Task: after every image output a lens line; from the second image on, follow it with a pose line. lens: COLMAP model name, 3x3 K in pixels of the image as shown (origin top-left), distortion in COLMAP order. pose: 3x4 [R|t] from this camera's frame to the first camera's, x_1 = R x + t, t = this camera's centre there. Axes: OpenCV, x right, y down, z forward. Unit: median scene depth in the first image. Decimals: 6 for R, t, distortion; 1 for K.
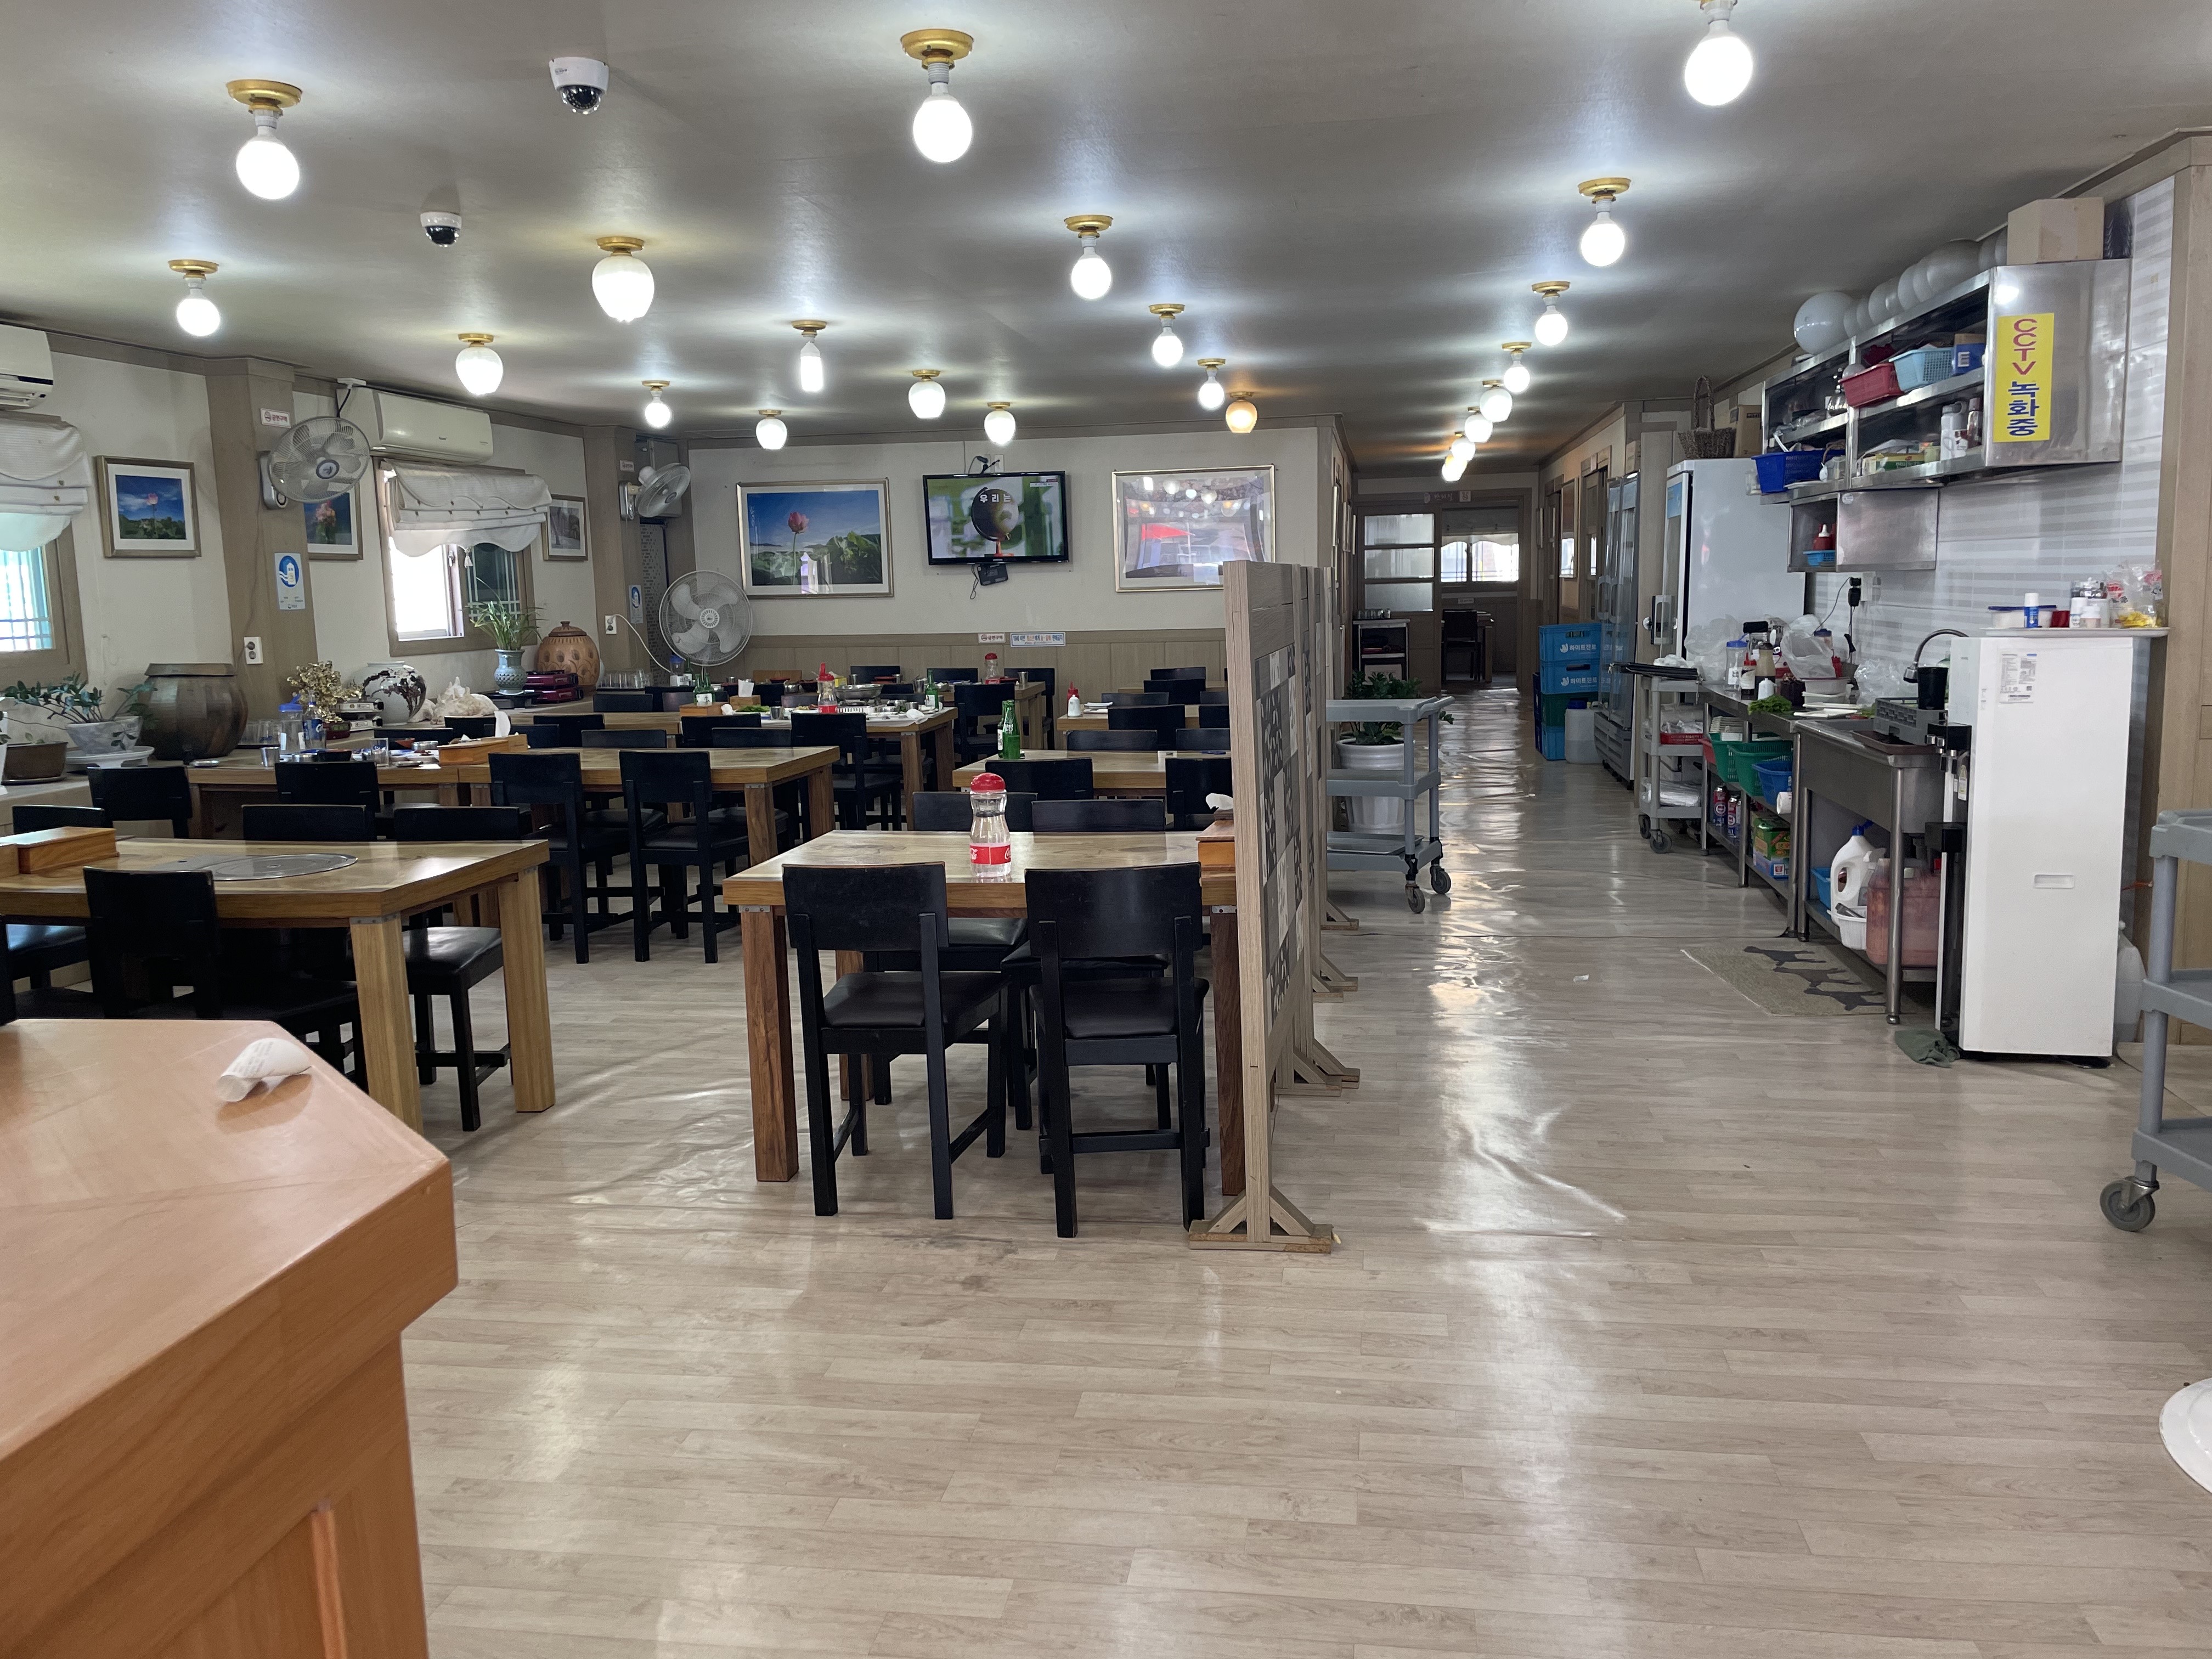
lens RADIAL K [[1746.3, 0, 1112.3], [0, 1746.3, 827.2], [0, 0, 1]] dist [-0.001421, -0.002417]
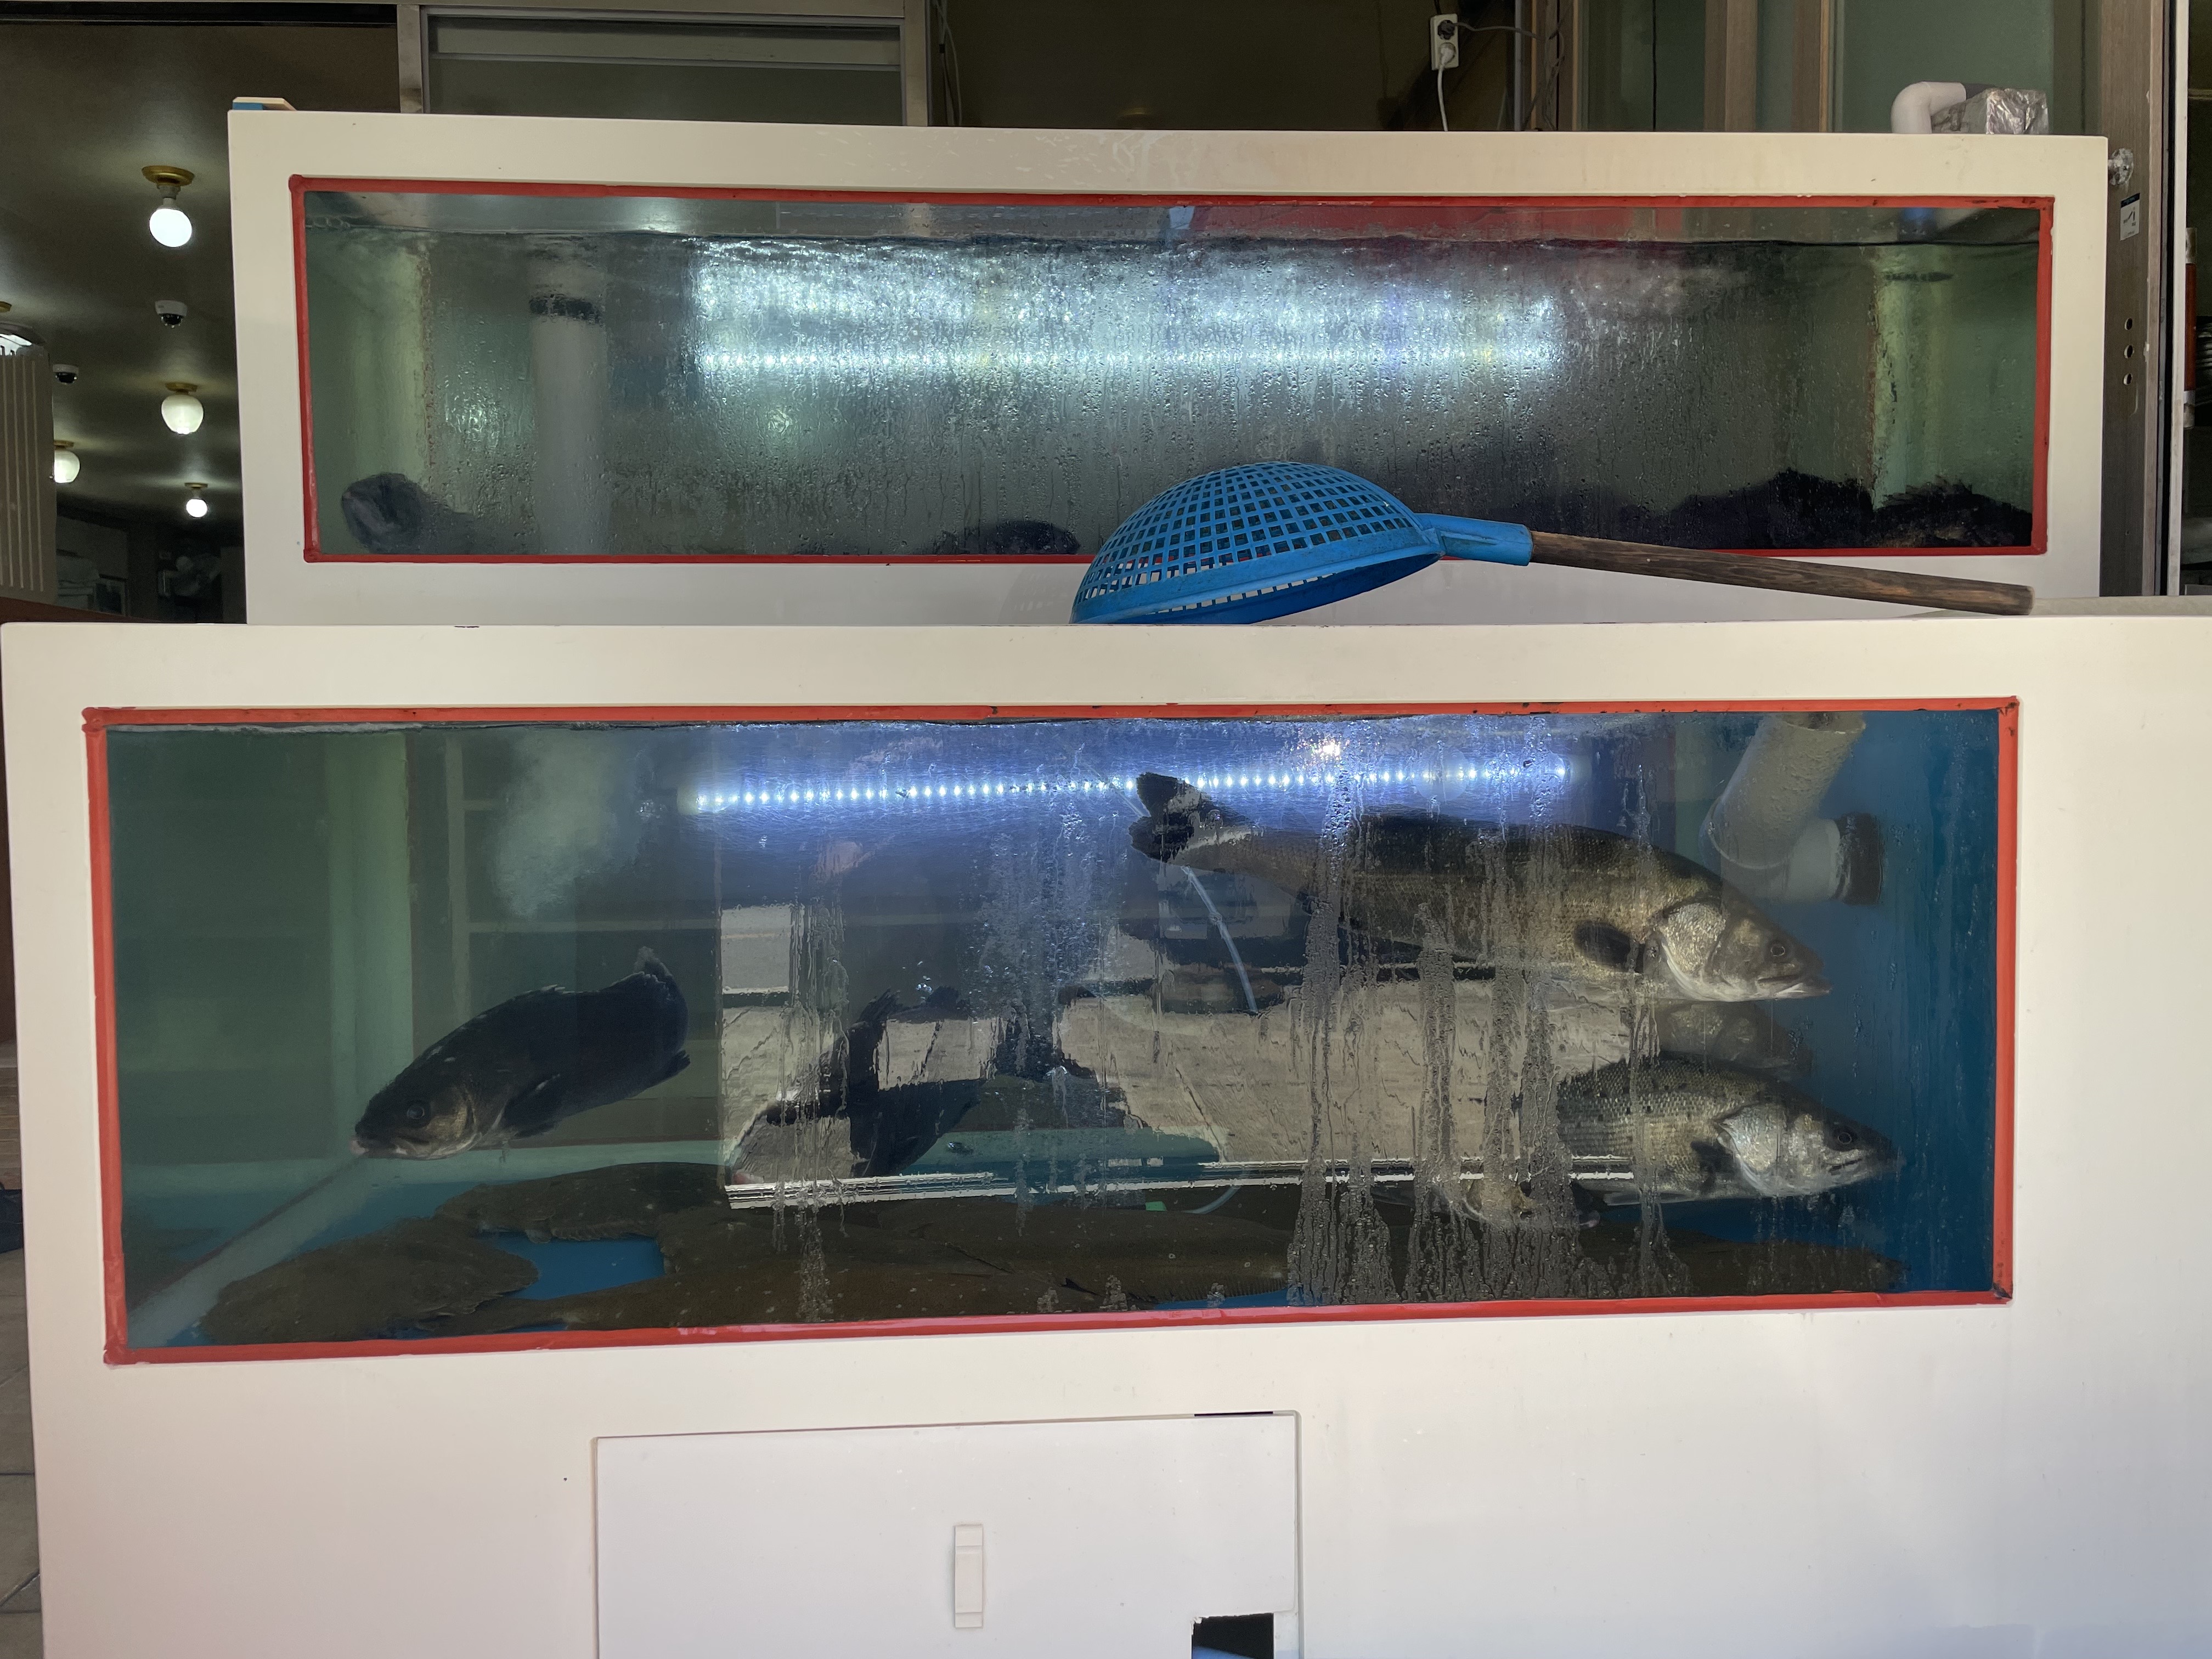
lens RADIAL K [[1746.3, 0, 1106.1], [0, 1746.3, 828.3], [0, 0, 1]] dist [-0.001421, -0.002417]
pose [[0.971691, 0.004939, 0.236204, 0.100606], [0.015673, 0.996232, -0.085306, 0.131931], [-0.235735, 0.086593, 0.967952, -0.432981]]
